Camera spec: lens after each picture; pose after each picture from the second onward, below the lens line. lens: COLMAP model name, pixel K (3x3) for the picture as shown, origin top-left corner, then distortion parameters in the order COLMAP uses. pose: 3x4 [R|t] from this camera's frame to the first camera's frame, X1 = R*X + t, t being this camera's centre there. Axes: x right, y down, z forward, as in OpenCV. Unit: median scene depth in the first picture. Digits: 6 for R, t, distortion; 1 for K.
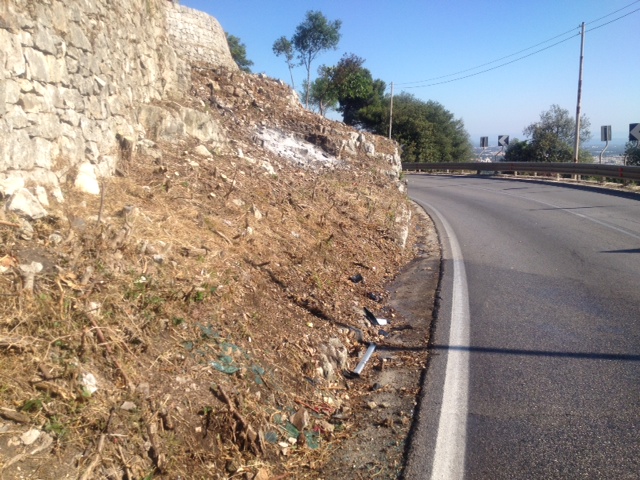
lens RADIAL K [[600.6, 0, 324.0], [0, 600.6, 243.1], [0, 0, 1]] dist [0.170747, -0.392309]
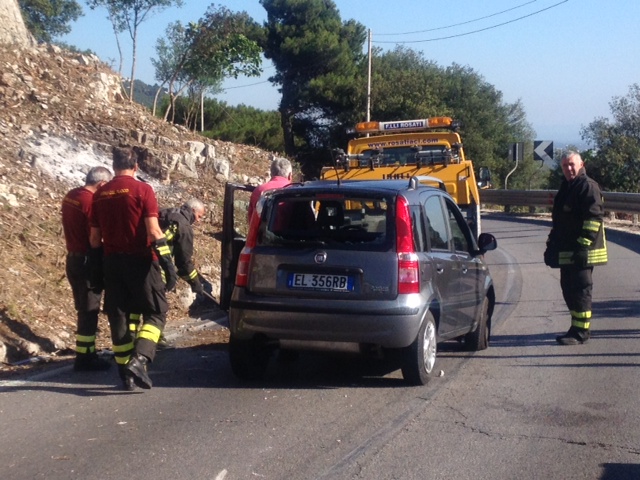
lens RADIAL K [[1436.6, 0, 321.9], [0, 1436.6, 257.3], [0, 0, 1]] dist [0.119104, 0.421341]
pose [[0.999832, 0.004197, 0.017862, 0.153427], [-0.002697, 0.996527, -0.083226, 0.058827], [-0.018150, 0.083163, 0.996371, -0.473414]]
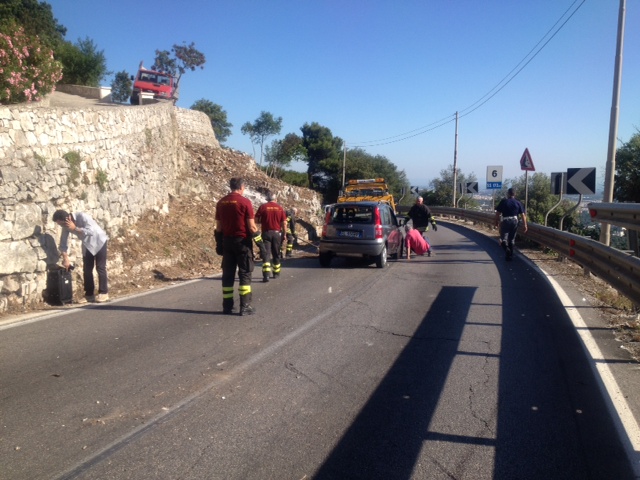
lens RADIAL K [[600.6, 0, 324.0], [0, 600.6, 243.1], [0, 0, 1]] dist [0.170747, -0.392309]
pose [[0.999508, 0.013498, 0.028299, 0.108646], [-0.011580, 0.997694, -0.066873, 0.082525], [-0.029137, 0.066512, 0.997360, -0.645488]]
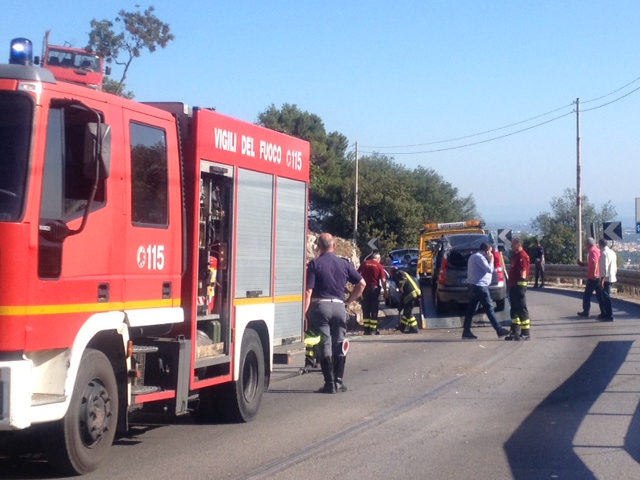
lens RADIAL K [[1436.6, 0, 321.9], [0, 1436.6, 257.3], [0, 0, 1]] dist [0.119104, 0.421341]
pose [[0.997115, -0.007979, 0.075487, -0.114622], [0.018487, 0.990043, -0.139547, 0.189212], [-0.073622, 0.140540, 0.987334, -1.372436]]
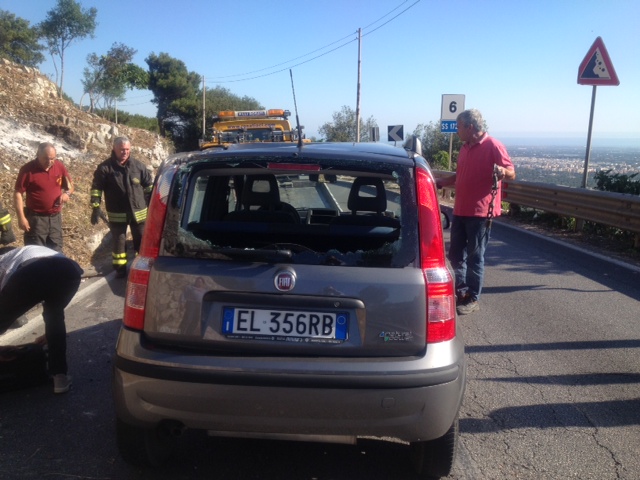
lens RADIAL K [[600.6, 0, 324.0], [0, 600.6, 243.1], [0, 0, 1]] dist [0.170747, -0.392309]
pose [[0.967796, -0.022837, 0.250699, 0.138057], [0.020757, 0.999725, 0.010937, 0.000147], [-0.250880, -0.005381, 0.968003, -0.019765]]
